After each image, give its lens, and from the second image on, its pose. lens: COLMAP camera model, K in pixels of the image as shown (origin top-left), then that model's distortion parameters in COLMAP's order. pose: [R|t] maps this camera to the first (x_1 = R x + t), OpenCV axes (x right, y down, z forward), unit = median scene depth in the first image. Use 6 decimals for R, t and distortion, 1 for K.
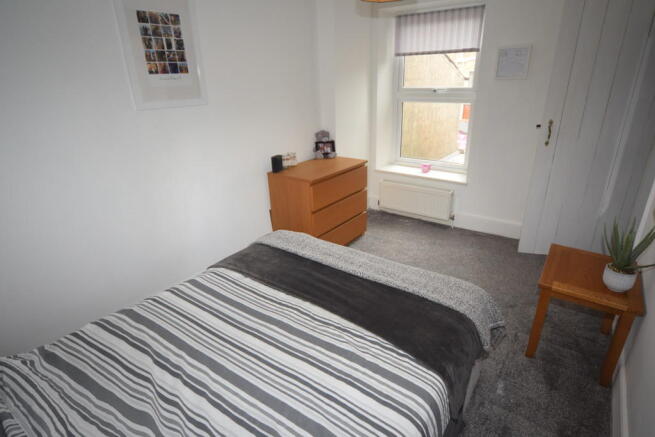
lens RADIAL K [[350.8, 0, 330.7], [0, 350.8, 220.9], [0, 0, 1]] dist [-0.014287, 0.002288]
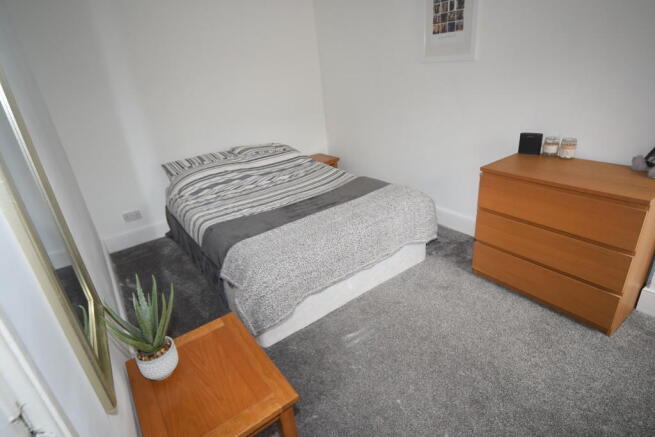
lens RADIAL K [[350.8, 0, 330.7], [0, 350.8, 220.9], [0, 0, 1]] dist [-0.014287, 0.002288]
pose [[-0.300461, 0.452454, -0.839648, 0.957675], [-0.264904, 0.806103, 0.529172, -0.432285], [0.916269, 0.381422, -0.122346, 1.036181]]
